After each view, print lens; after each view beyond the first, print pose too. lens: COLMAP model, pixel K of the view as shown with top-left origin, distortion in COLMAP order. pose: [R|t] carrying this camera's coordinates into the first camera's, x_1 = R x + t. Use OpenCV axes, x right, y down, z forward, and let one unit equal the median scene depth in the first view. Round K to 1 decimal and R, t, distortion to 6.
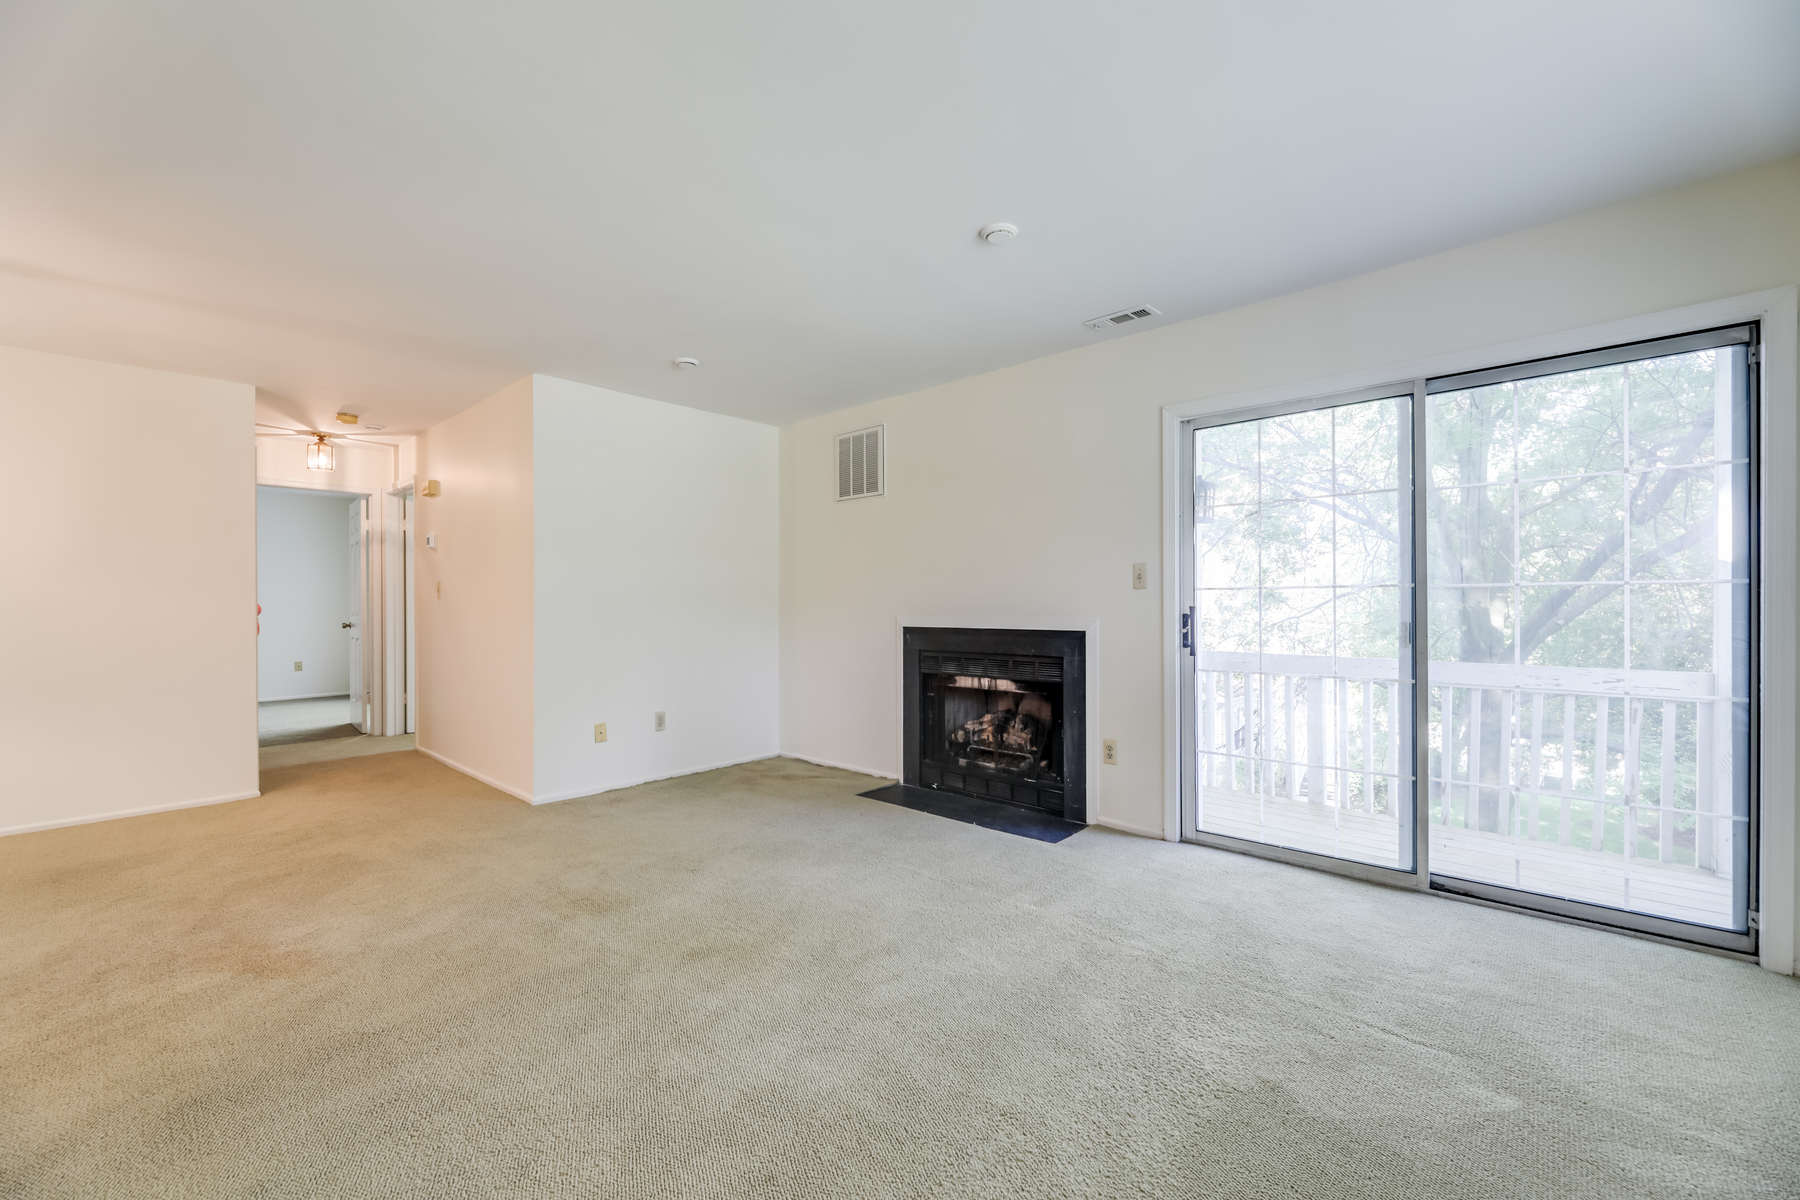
lens RADIAL K [[724.9, 0, 893.0], [0, 724.9, 608.9], [0, 0, 1]] dist [0.000910, -0.003502]
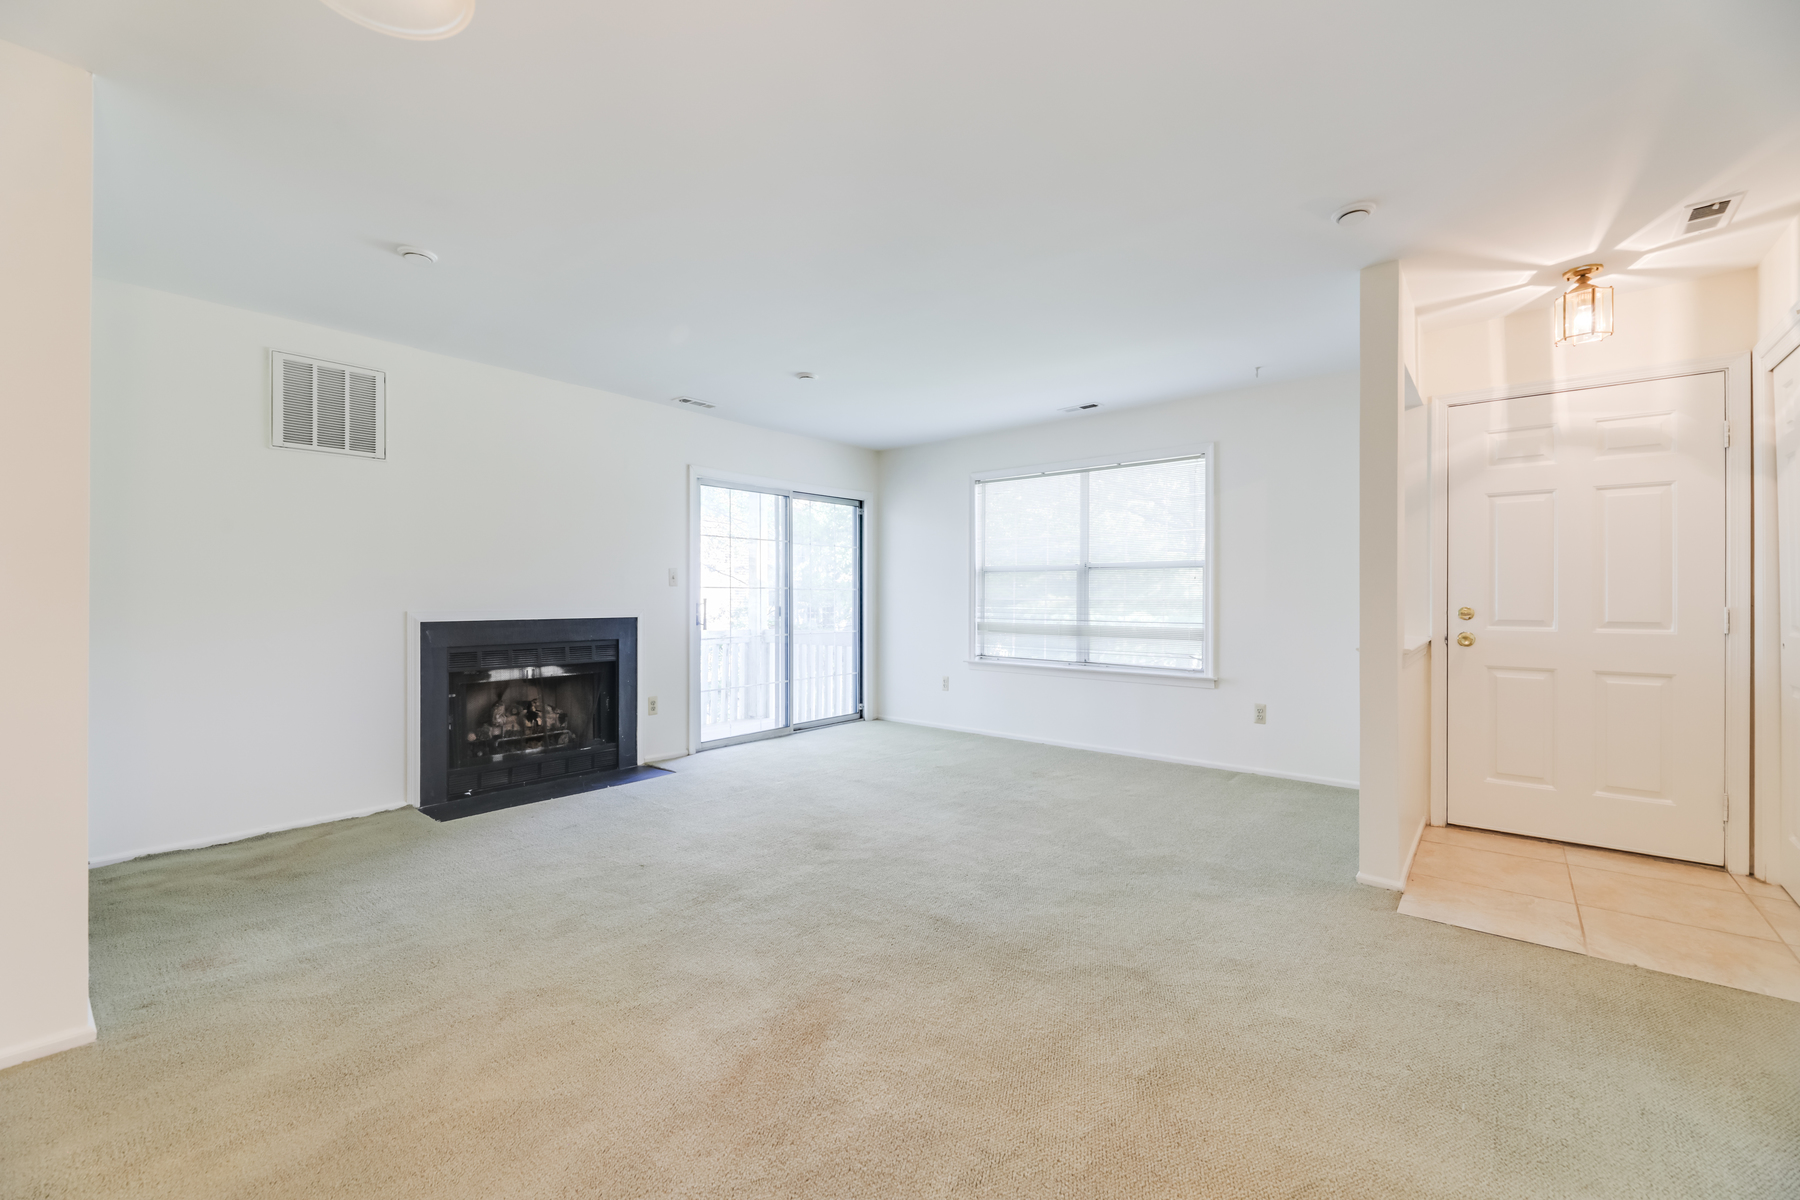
lens RADIAL K [[734.0, 0, 900.0], [0, 734.0, 600.0], [0, 0, 1]] dist [0.002139, -0.004195]
pose [[-0.039450, 0.001541, 0.999220, -1.011347], [0.007266, 0.999973, -0.001255, 0.004356], [-0.999195, 0.007211, -0.039461, 0.548074]]
